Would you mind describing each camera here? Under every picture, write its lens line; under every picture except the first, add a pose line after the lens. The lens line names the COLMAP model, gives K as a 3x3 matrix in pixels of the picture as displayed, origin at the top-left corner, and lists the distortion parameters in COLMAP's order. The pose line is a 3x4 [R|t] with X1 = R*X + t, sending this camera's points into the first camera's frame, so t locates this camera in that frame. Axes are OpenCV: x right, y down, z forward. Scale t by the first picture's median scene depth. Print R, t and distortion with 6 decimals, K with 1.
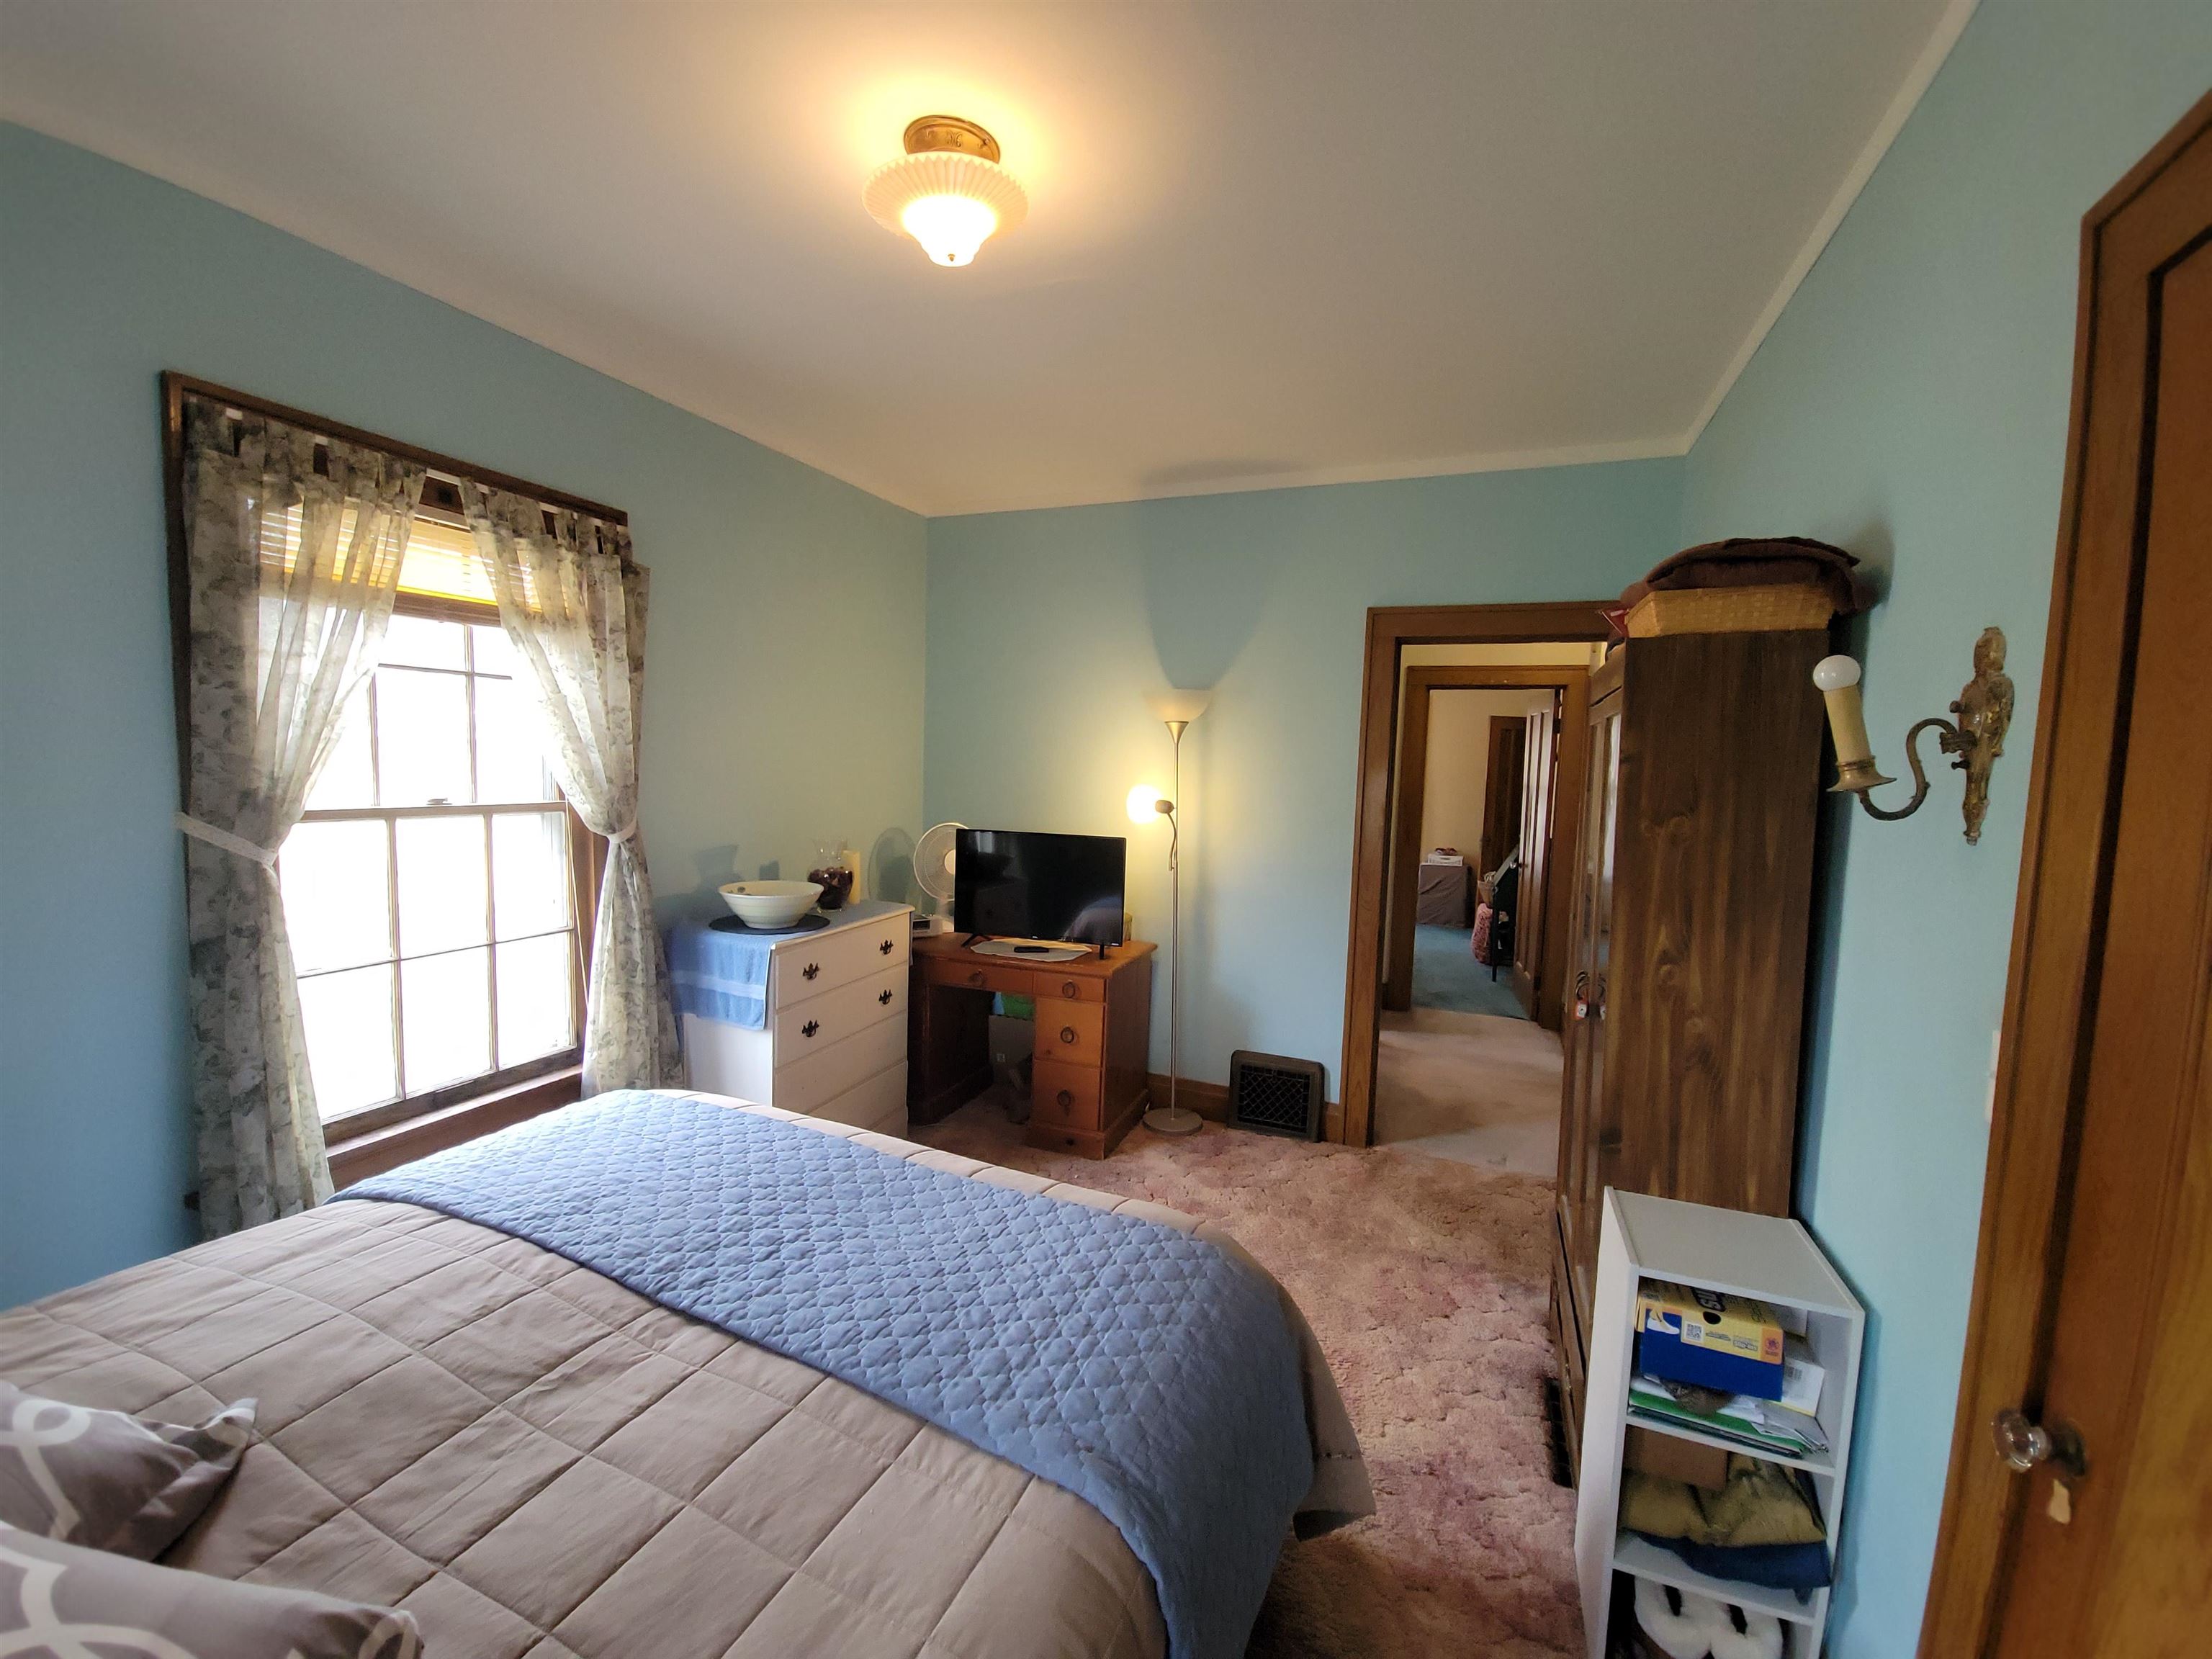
lens RADIAL K [[881.5, 0, 1106.8], [0, 881.5, 830.7], [0, 0, 1]] dist [0.001212, -0.009724]
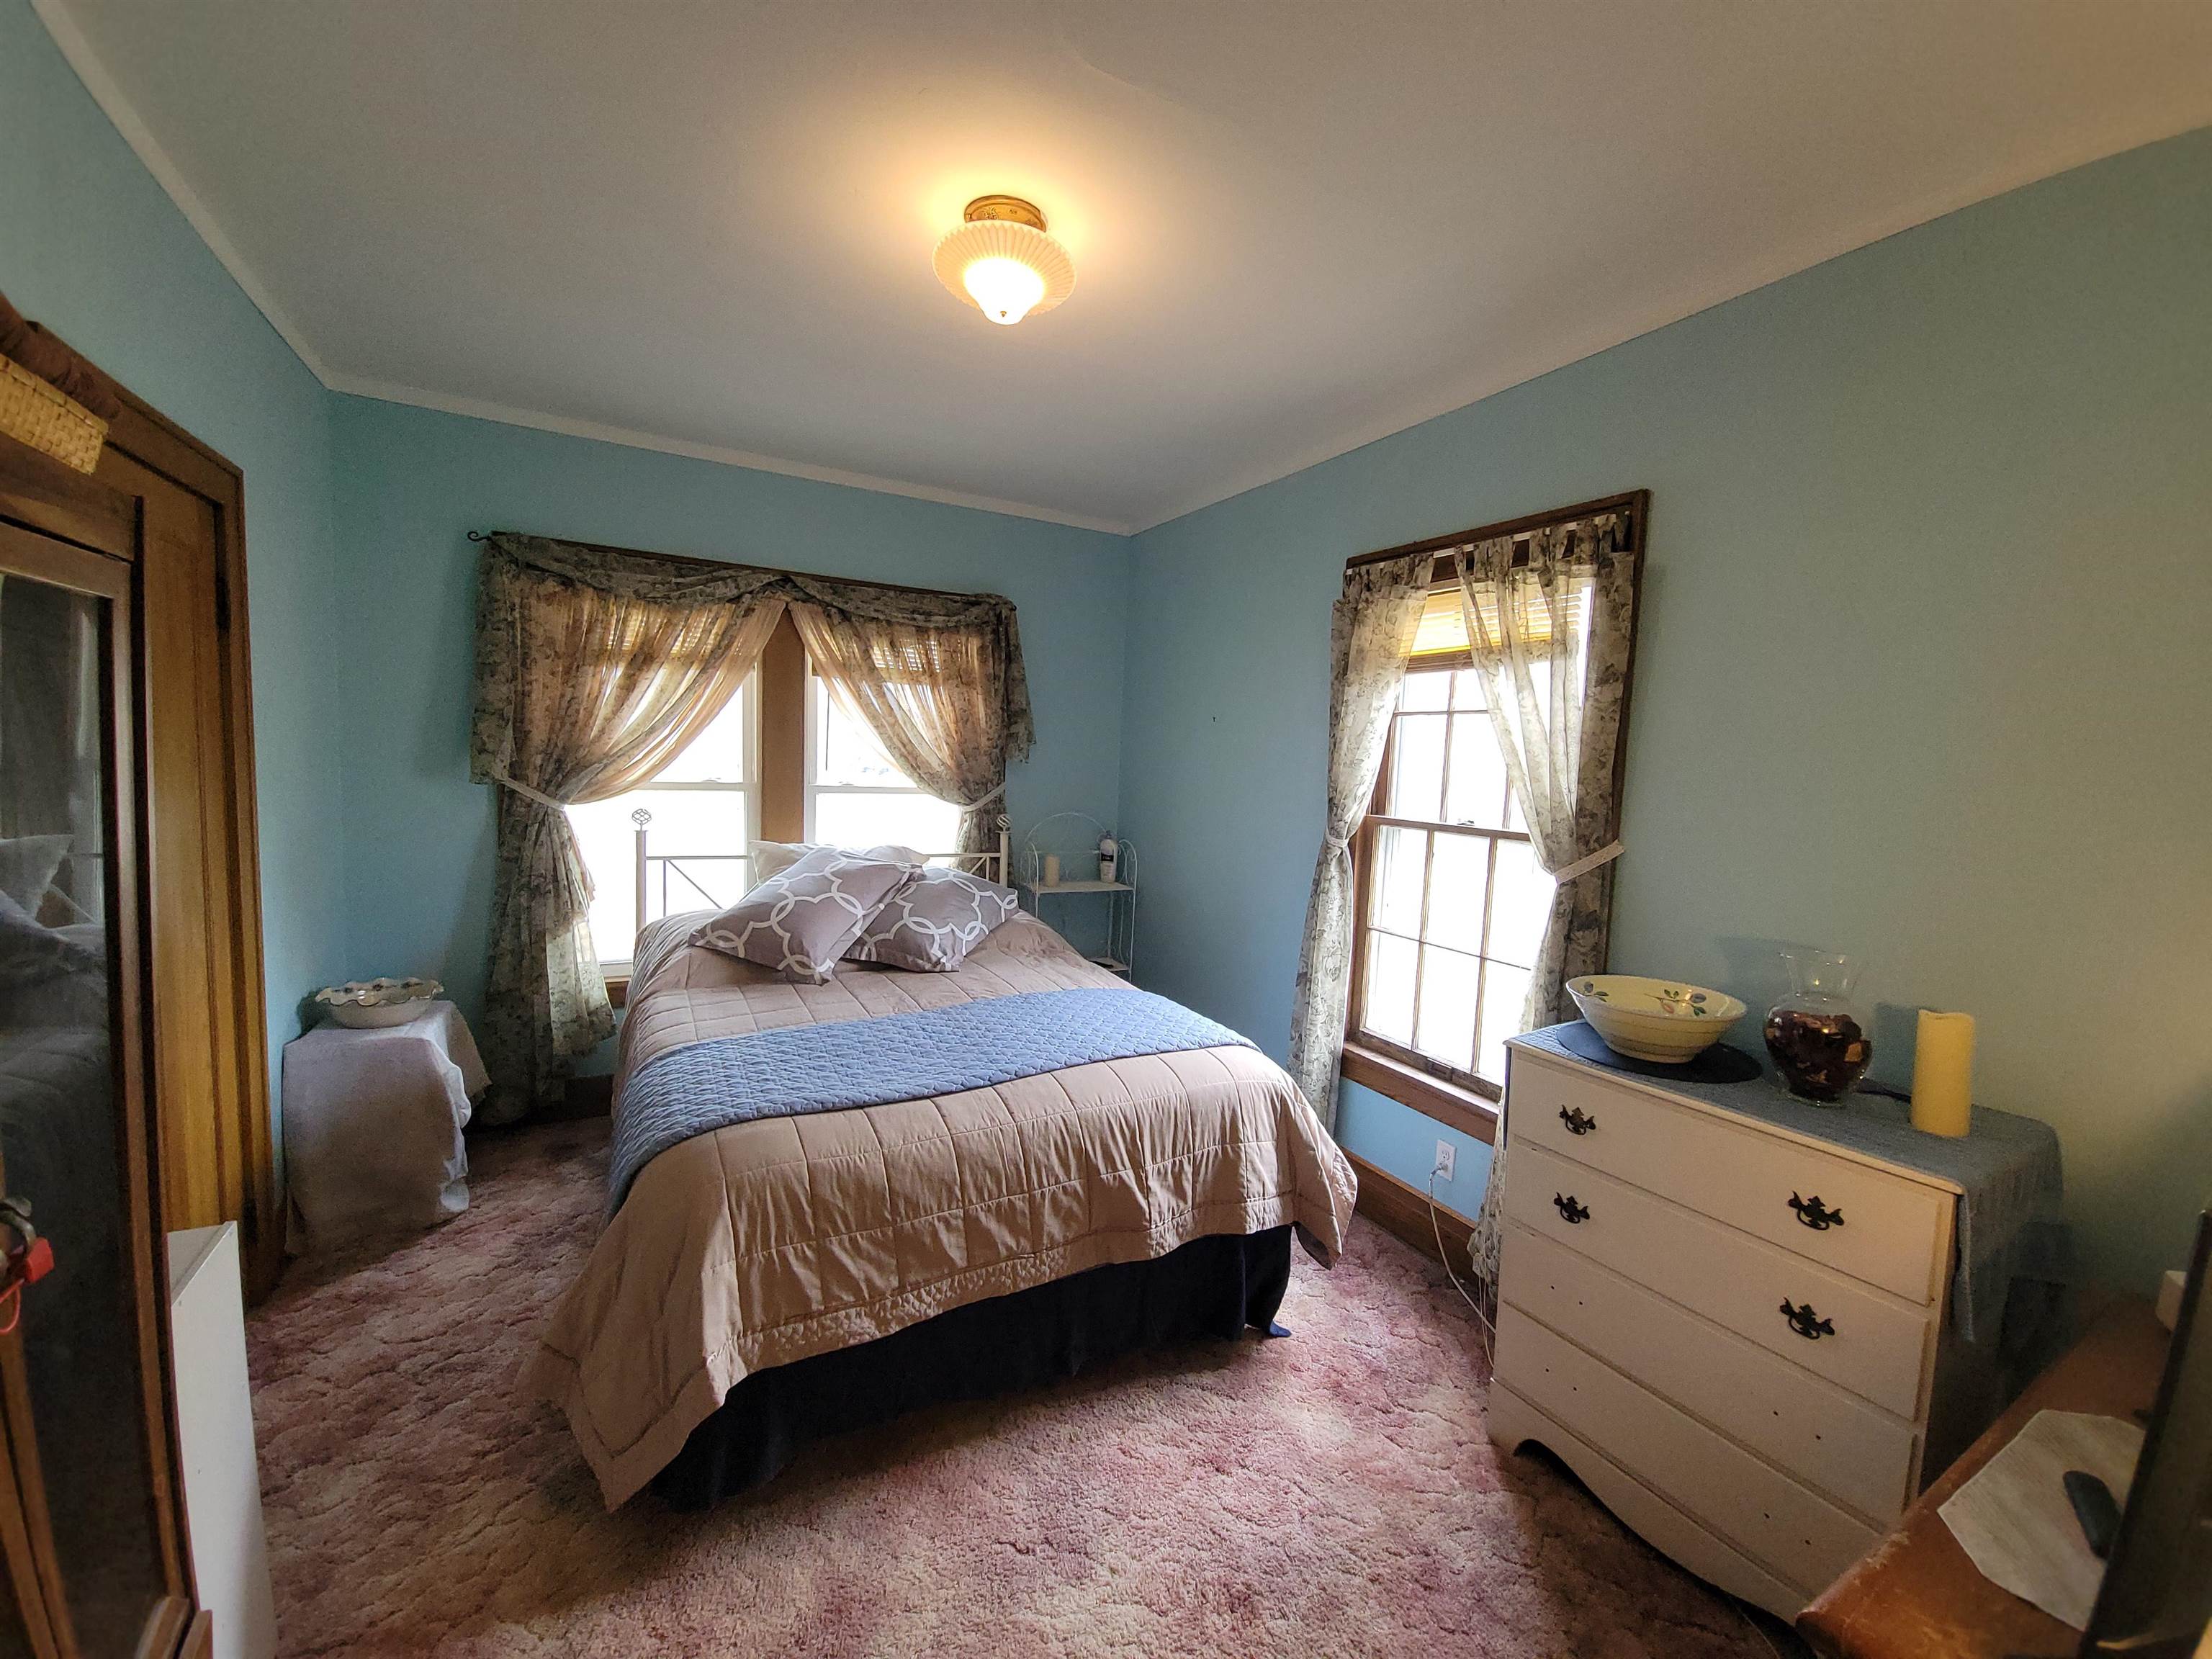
lens RADIAL K [[881.5, 0, 1106.8], [0, 881.5, 830.7], [0, 0, 1]] dist [0.001212, -0.009724]
pose [[-0.622001, 0.015466, -0.782864, 0.476737], [-0.117593, 0.986621, 0.112921, -0.102280], [0.774136, 0.162297, -0.611860, 1.392693]]
